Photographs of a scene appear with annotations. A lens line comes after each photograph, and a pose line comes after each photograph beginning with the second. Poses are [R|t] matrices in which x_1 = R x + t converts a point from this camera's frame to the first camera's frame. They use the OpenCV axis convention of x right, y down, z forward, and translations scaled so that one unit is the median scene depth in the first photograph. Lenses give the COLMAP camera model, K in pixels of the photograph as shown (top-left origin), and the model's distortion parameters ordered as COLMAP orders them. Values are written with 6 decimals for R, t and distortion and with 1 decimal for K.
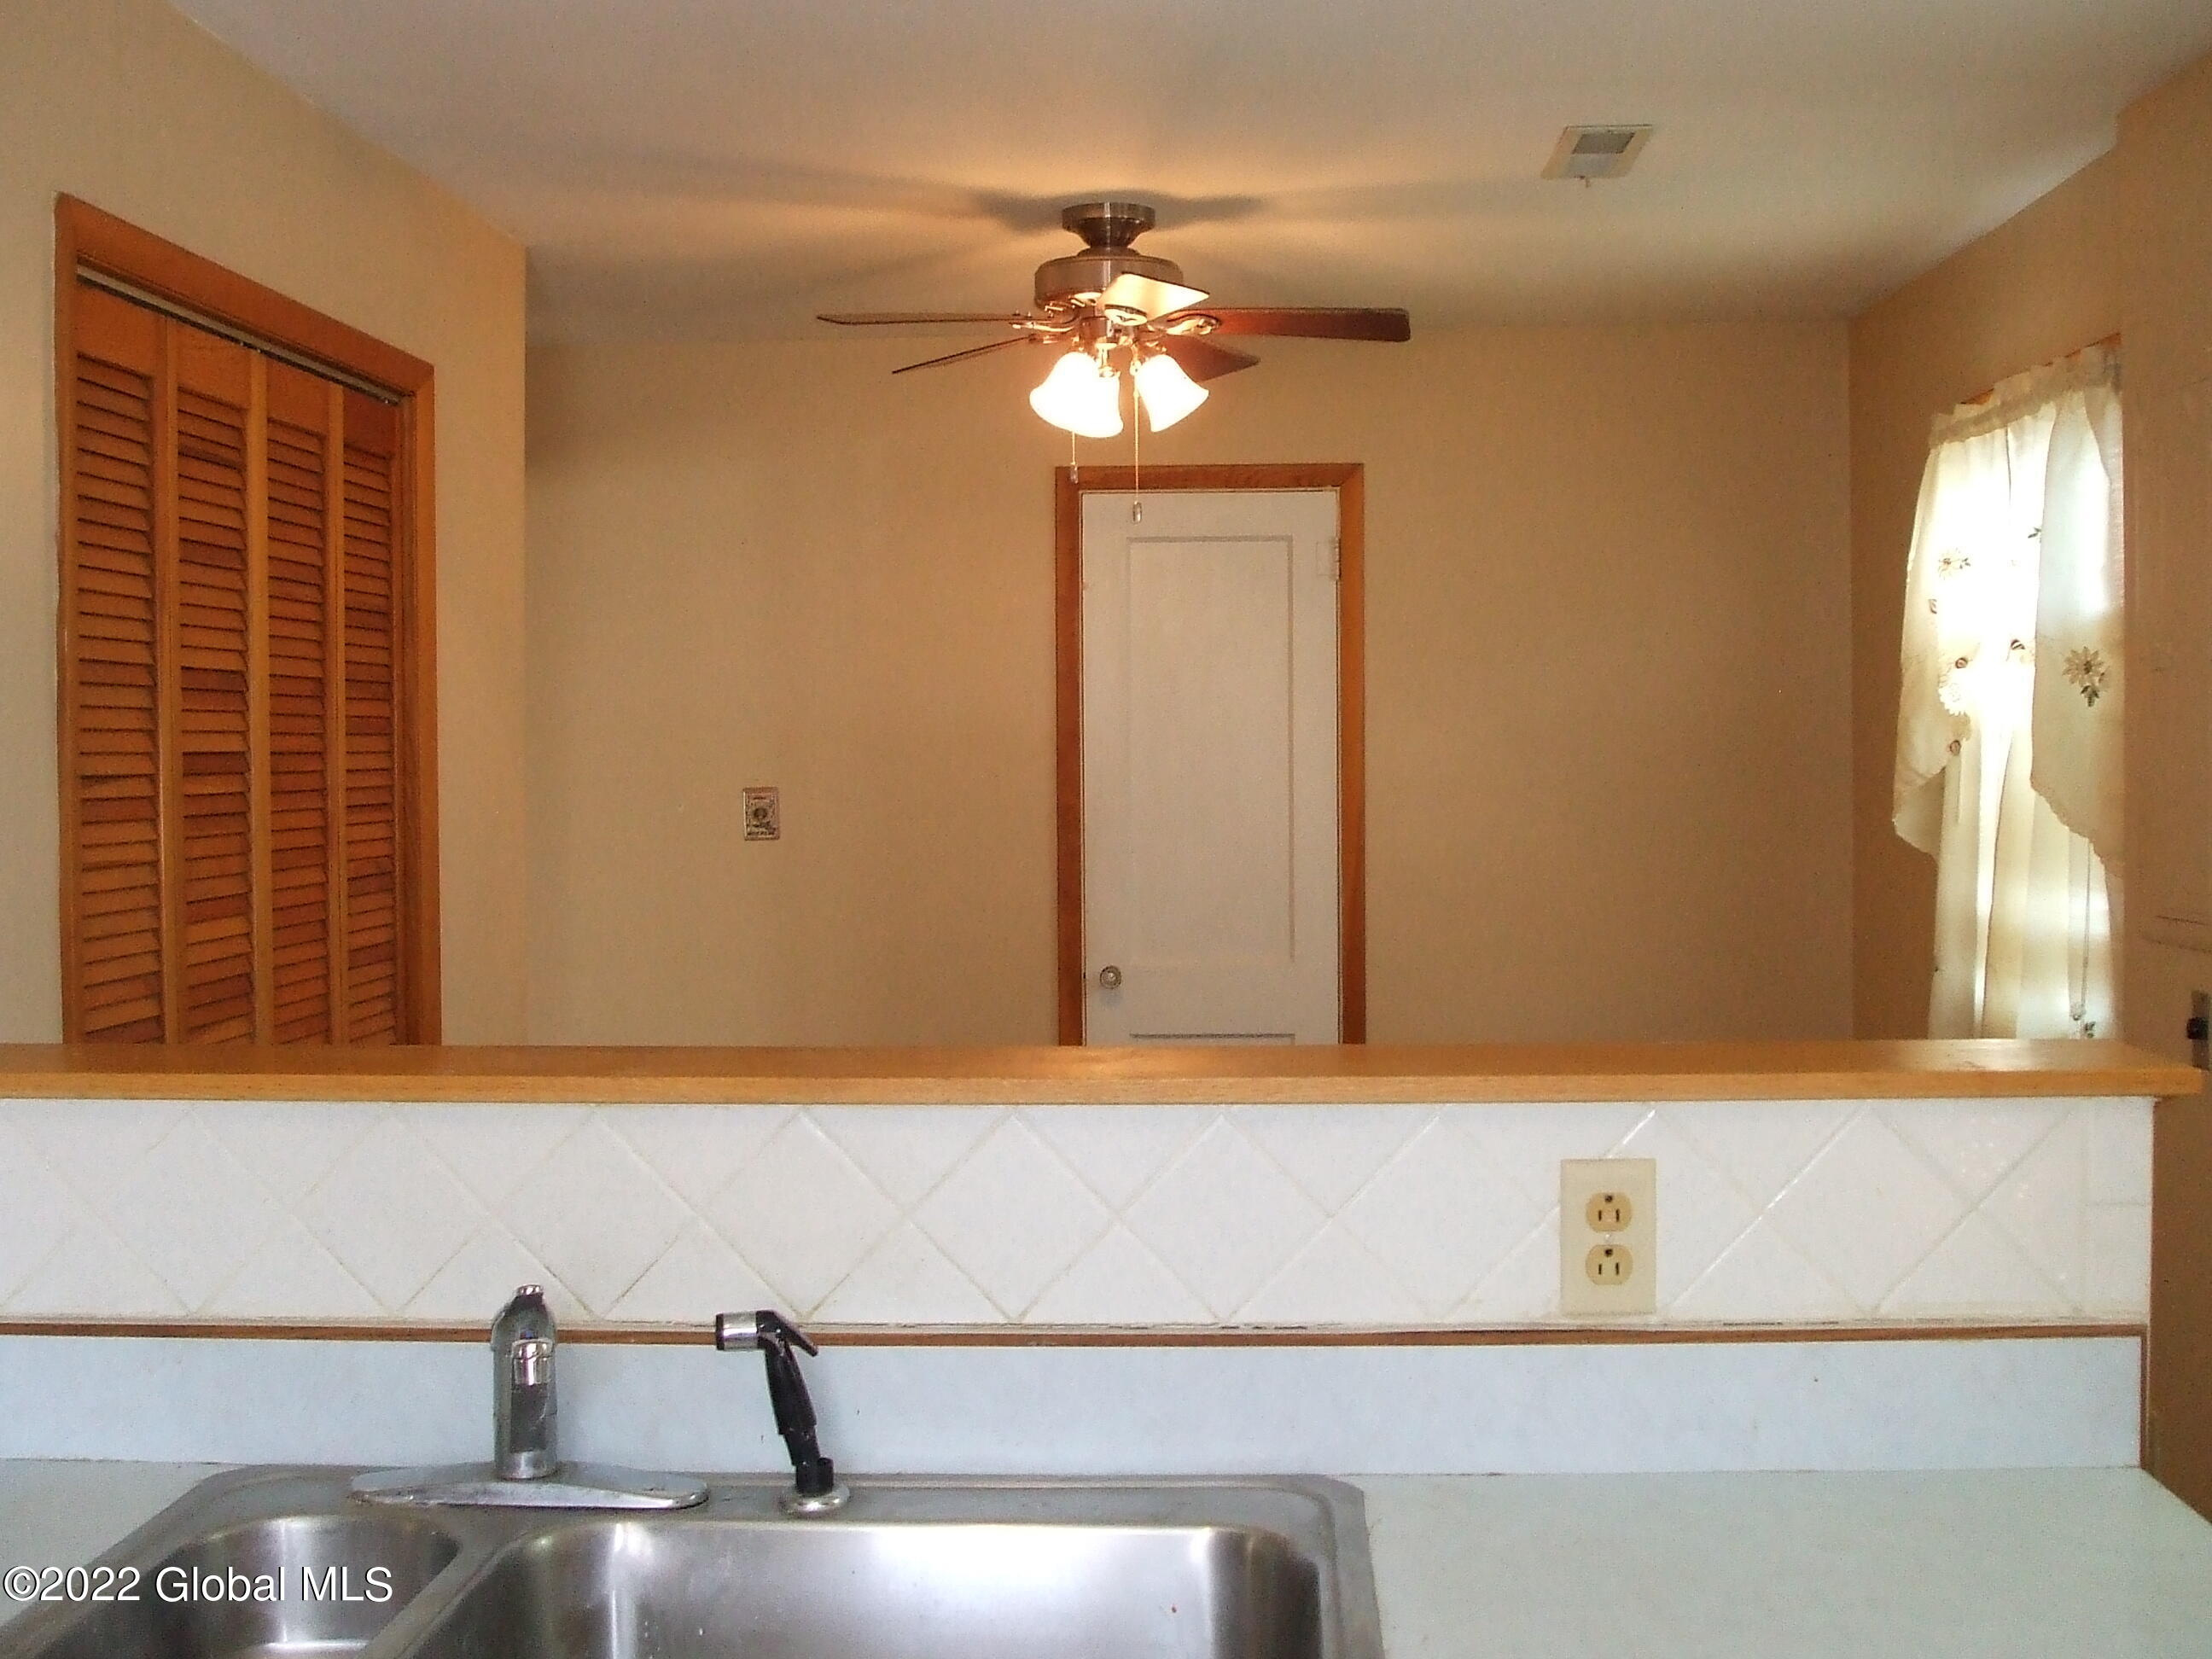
lens RADIAL K [[2420.3, 0, 1115.4], [0, 2420.3, 837.6], [0, 0, 1]] dist [-0.083388, 0.000000]
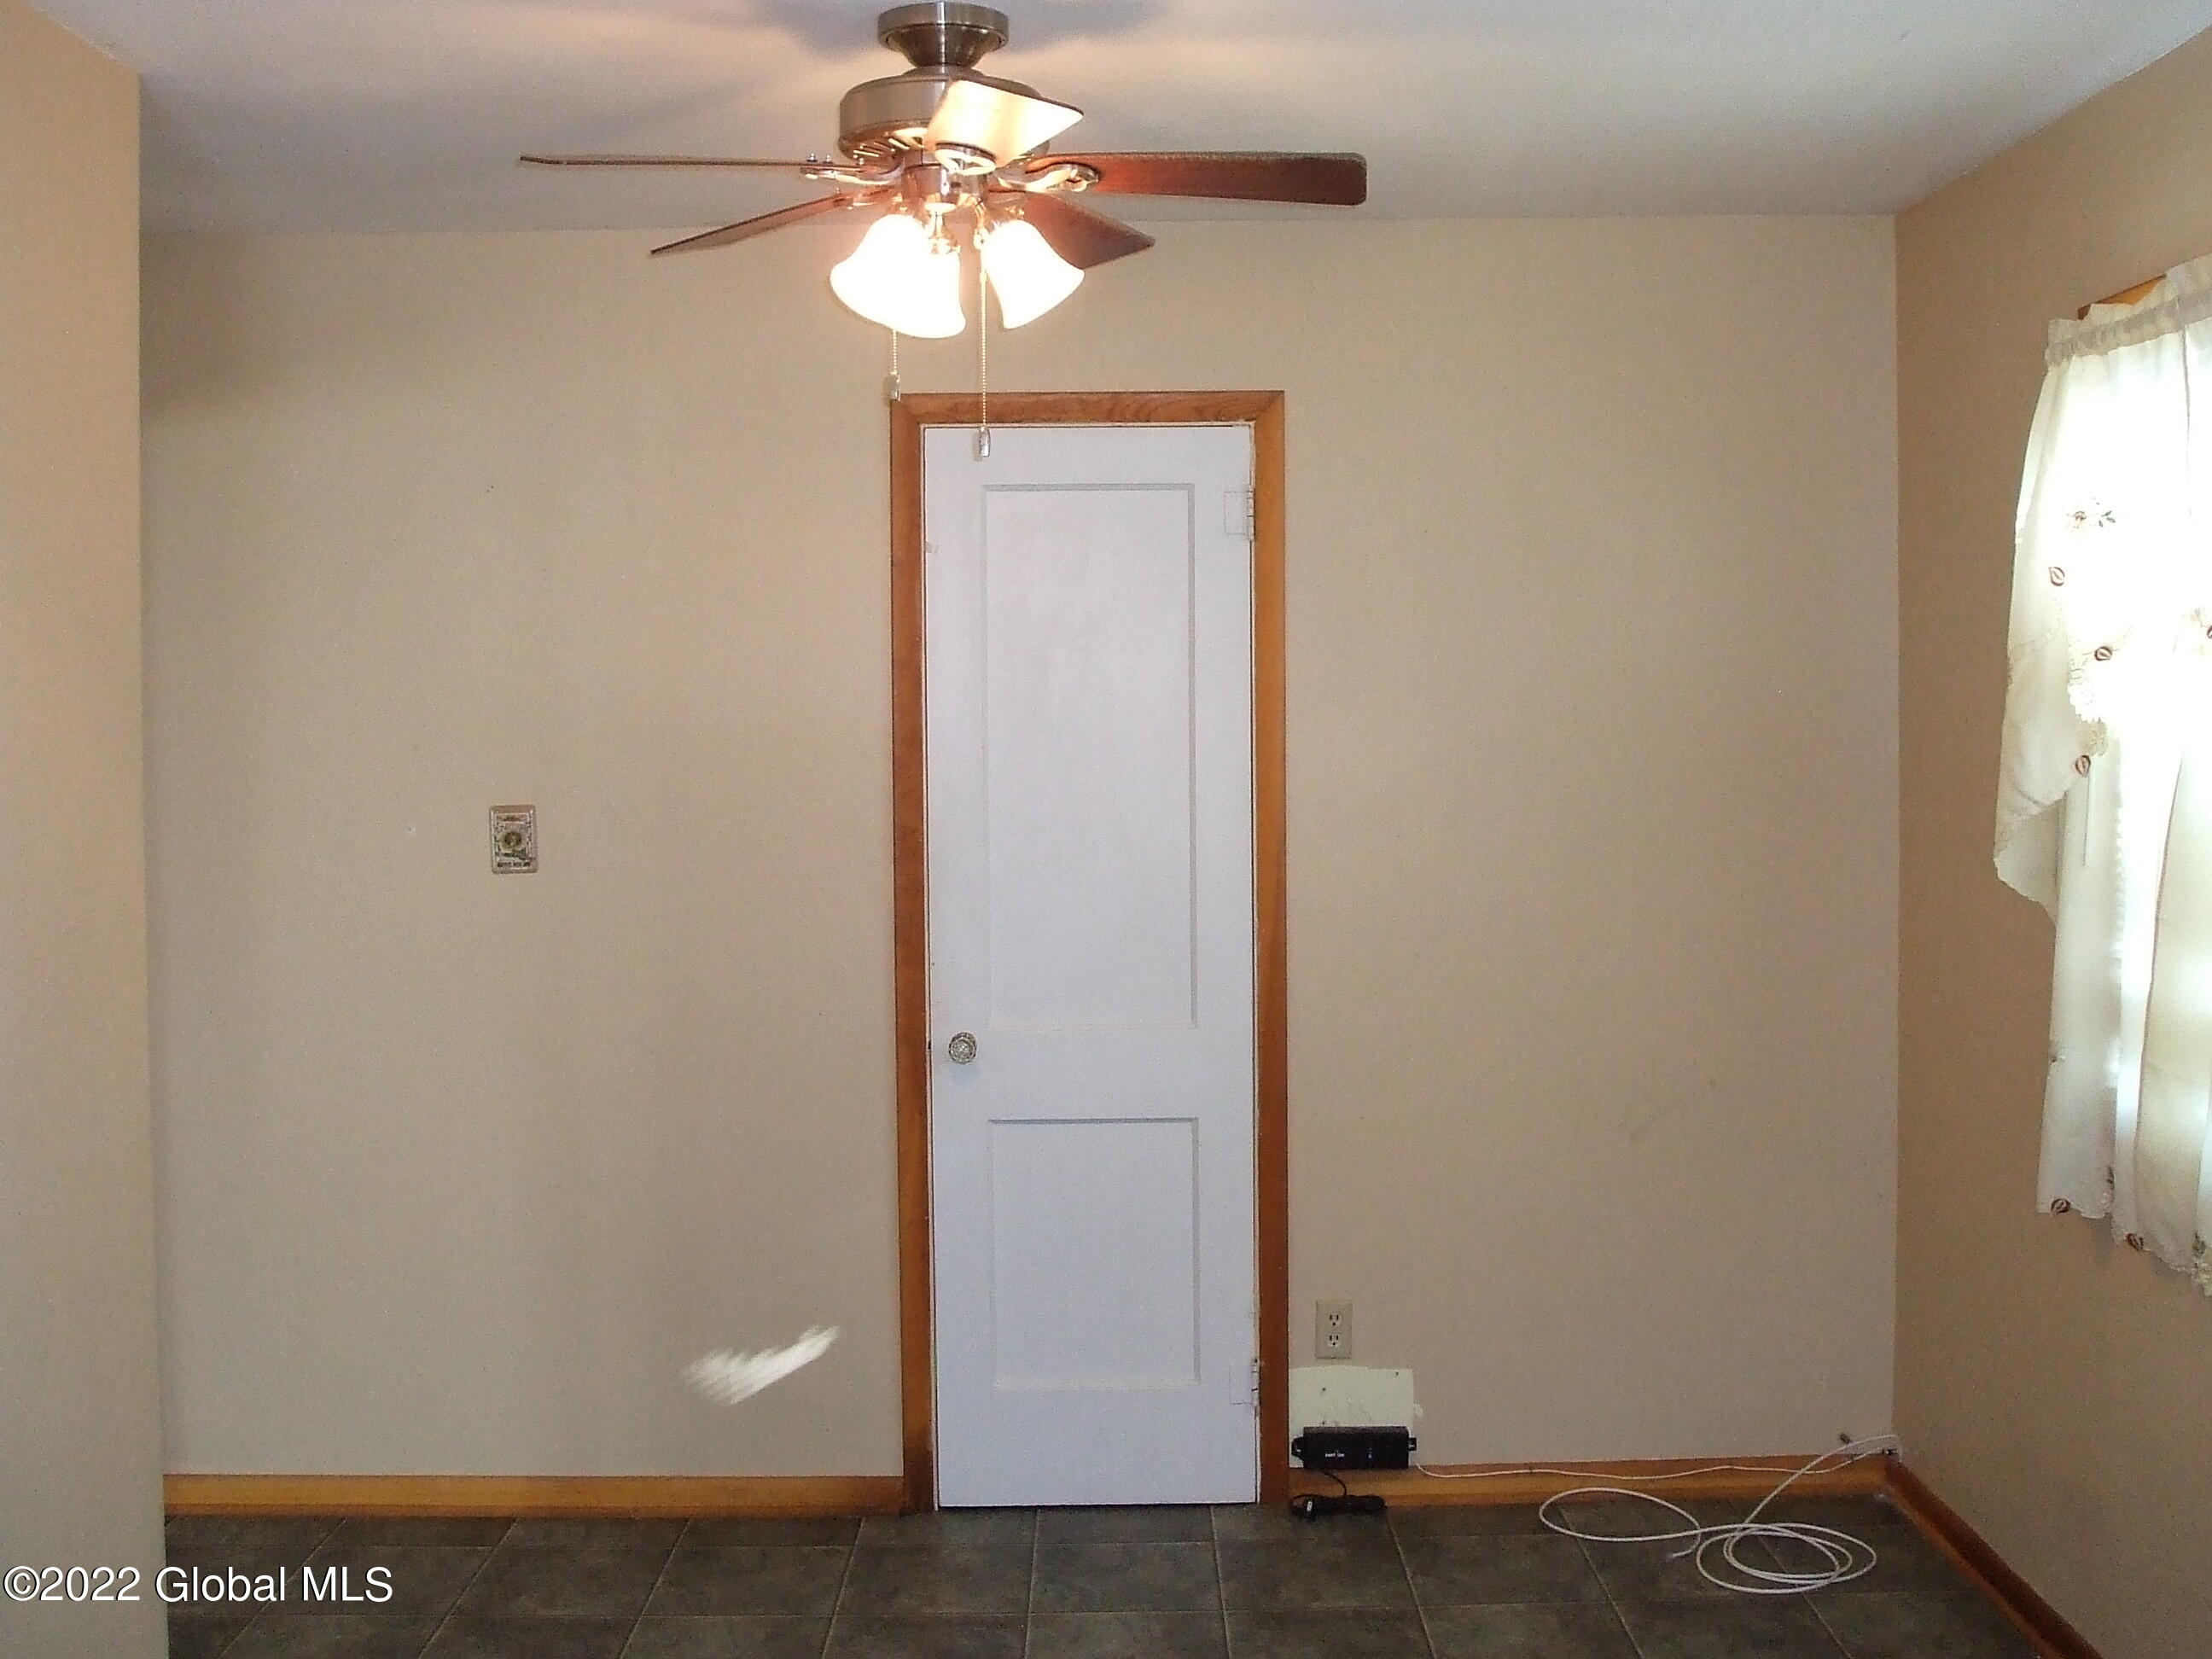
lens RADIAL K [[2420.3, 0, 1101.5], [0, 2420.3, 818.5], [0, 0, 1]] dist [-0.083388, 0.000000]
pose [[0.999120, -0.001863, 0.041908, 0.012858], [0.001597, 0.999978, 0.006399, -0.026781], [-0.041919, -0.006327, 0.999101, 0.273126]]
